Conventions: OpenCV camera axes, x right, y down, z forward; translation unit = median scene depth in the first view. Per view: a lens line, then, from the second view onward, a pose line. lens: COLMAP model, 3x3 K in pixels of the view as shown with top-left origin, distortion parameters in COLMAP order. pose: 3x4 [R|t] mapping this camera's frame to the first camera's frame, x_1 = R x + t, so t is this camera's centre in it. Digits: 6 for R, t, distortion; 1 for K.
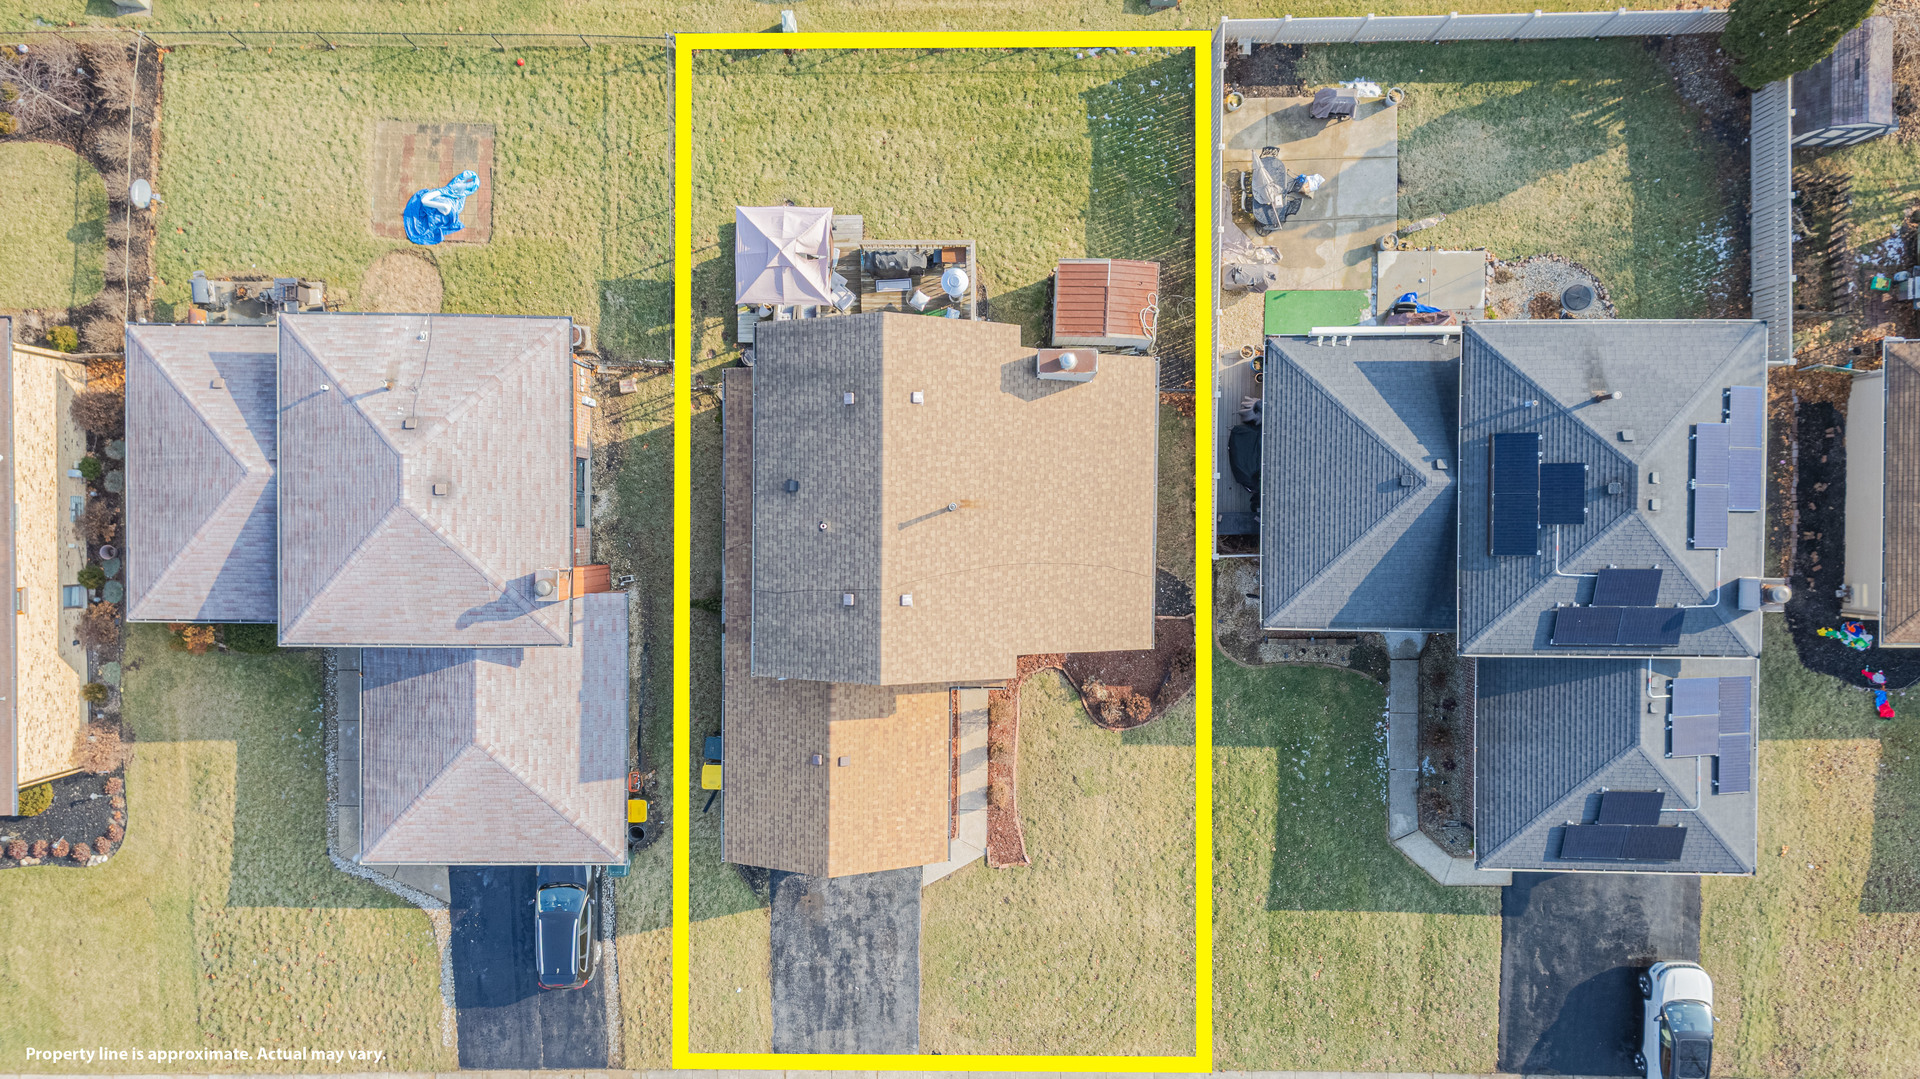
lens RADIAL K [[1251.6, 0, 960.9], [0, 1251.6, 565.9], [0, 0, 1]] dist [0.086217, -0.072705]
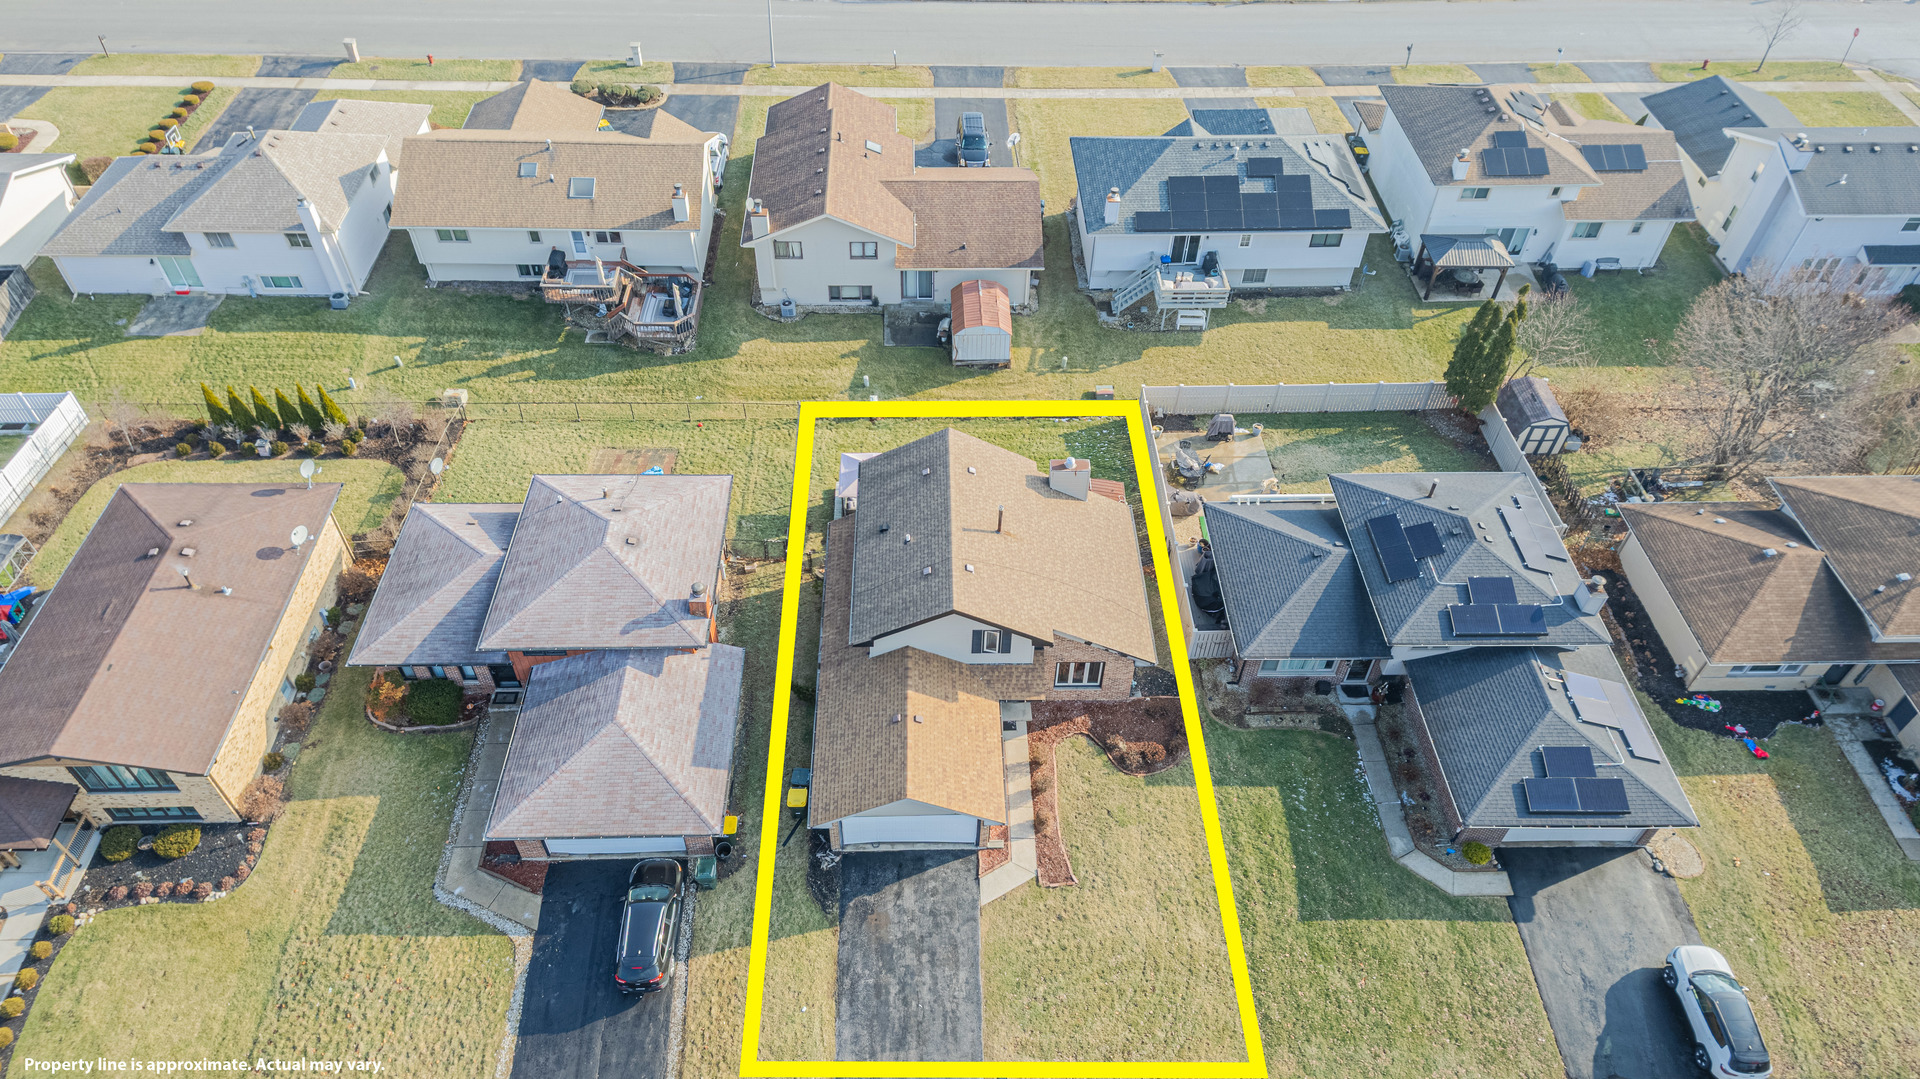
lens RADIAL K [[1260.3, 0, 960.0], [0, 1260.3, 539.5], [0, 0, 1]] dist [0.103204, -0.112249]
pose [[0.999081, -0.004862, 0.042593, -0.094482], [0.034037, 0.693993, -0.719177, 0.830714], [-0.026063, 0.719965, 0.693520, 0.017753]]
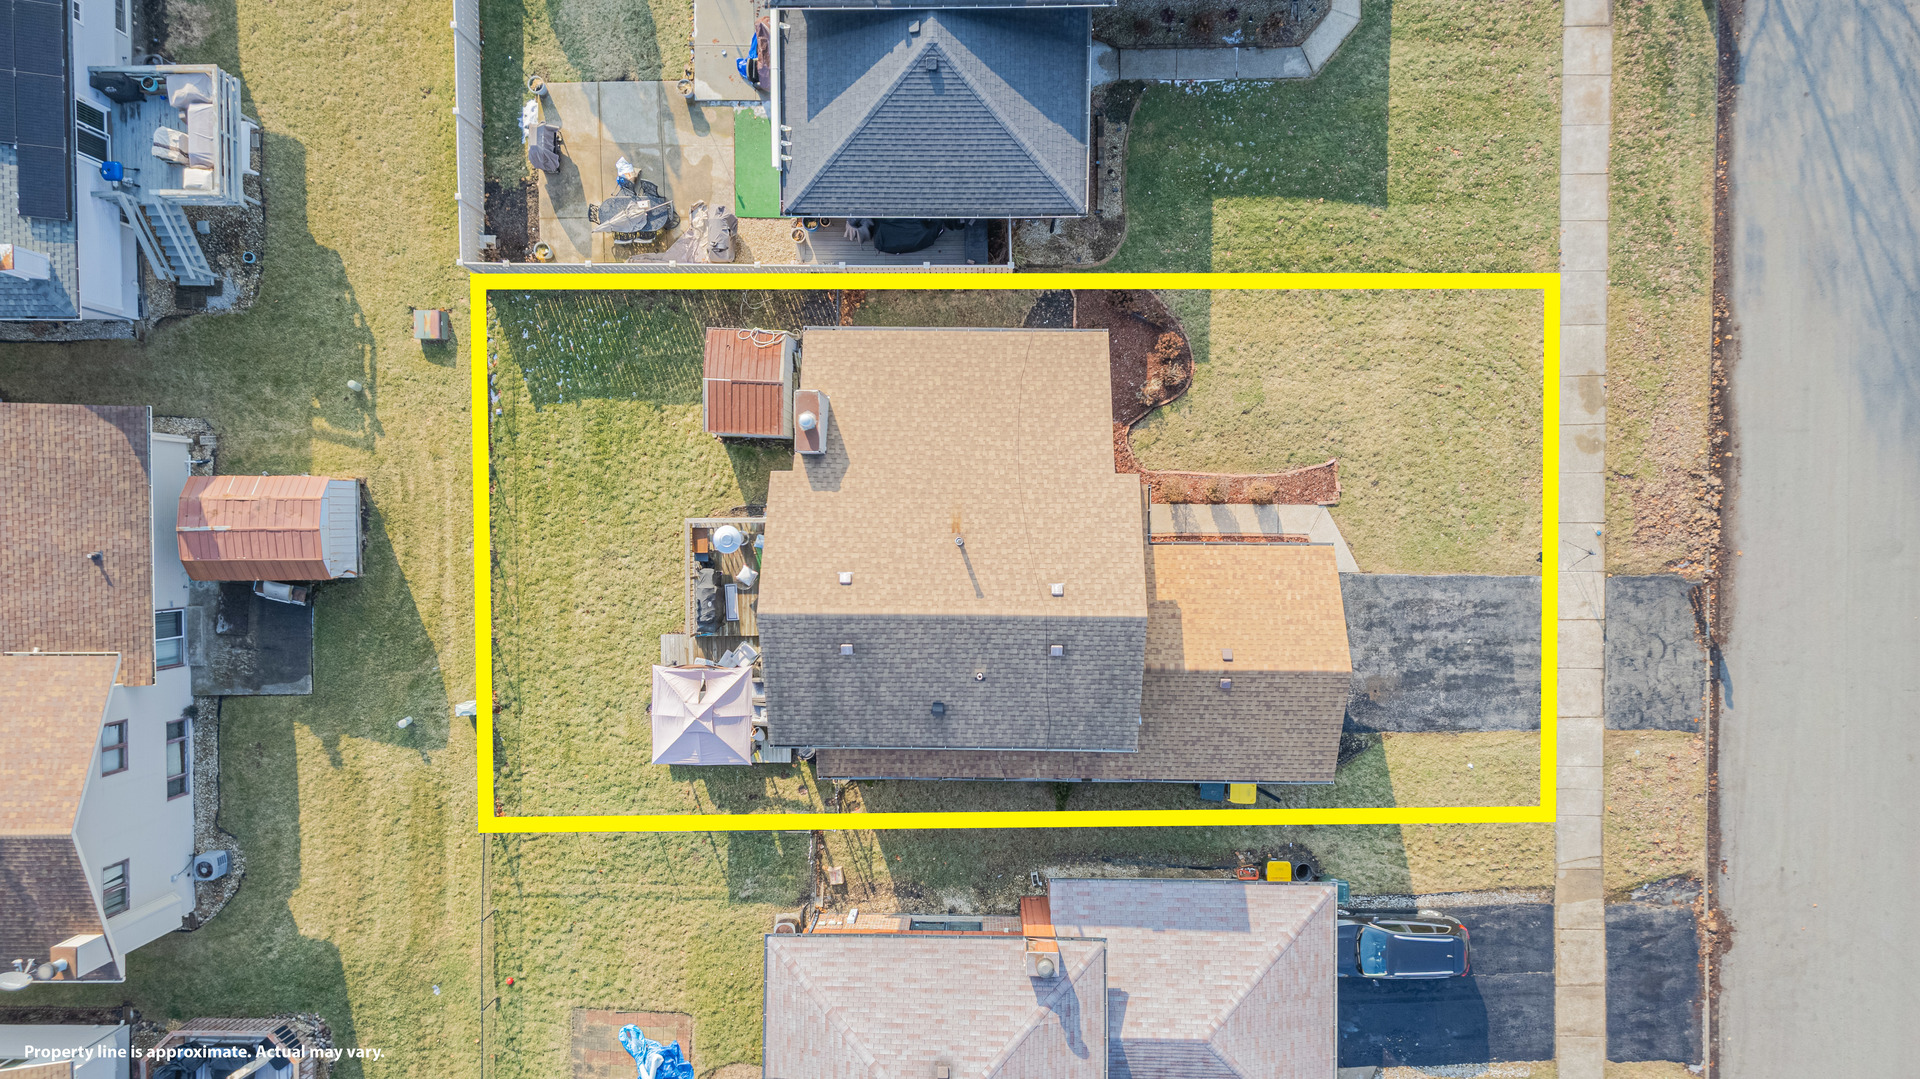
lens RADIAL K [[1249.2, 0, 967.7], [0, 1249.2, 551.9], [0, 0, 1]] dist [0.082285, -0.060973]
pose [[-0.001978, -0.999876, -0.015637, 0.000164], [0.999128, -0.001324, -0.041720, -0.000830], [0.041695, -0.015706, 0.999007, 0.041160]]
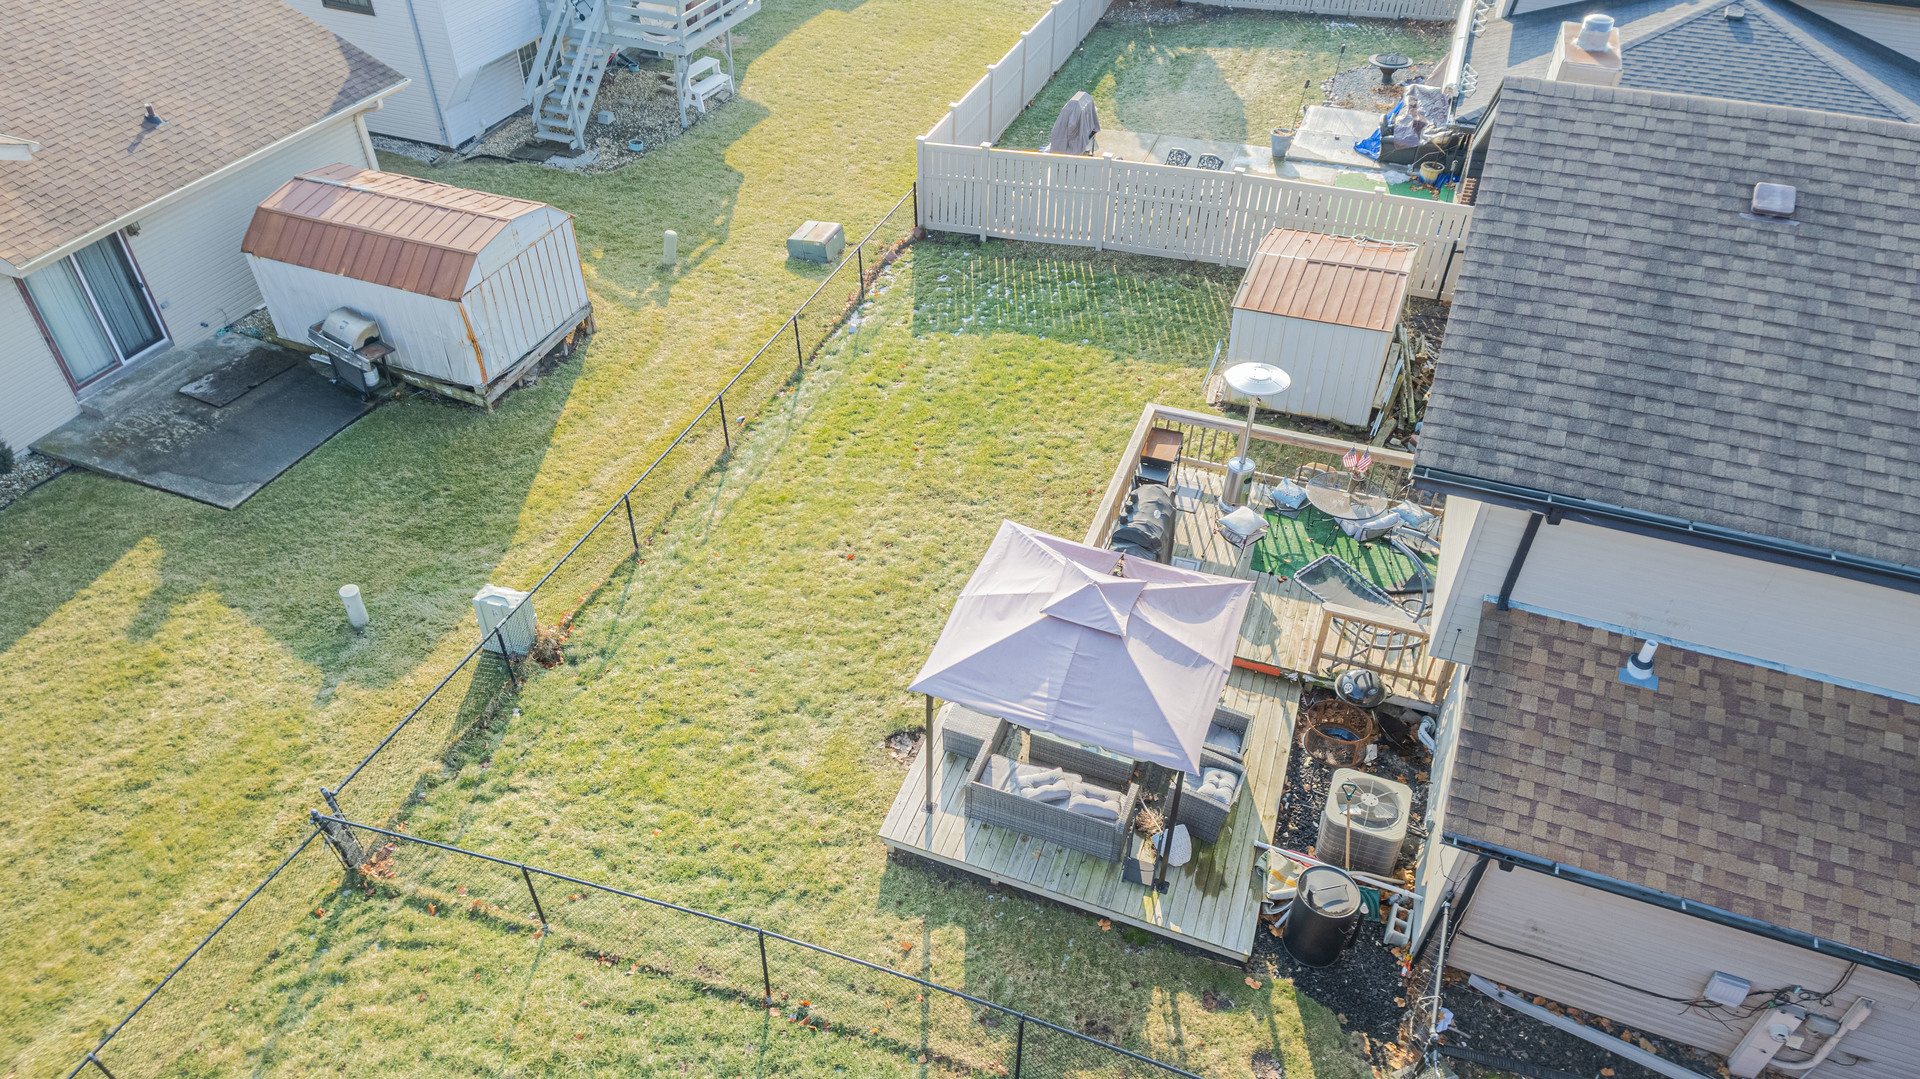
lens RADIAL K [[1229.3, 0, 955.2], [0, 1229.3, 558.8], [0, 0, 1]] dist [0.081891, -0.053690]
pose [[0.345000, -0.596668, 0.724543, -0.362426], [0.938558, 0.211716, -0.272555, -0.182172], [0.009228, 0.774057, 0.633049, 0.726486]]
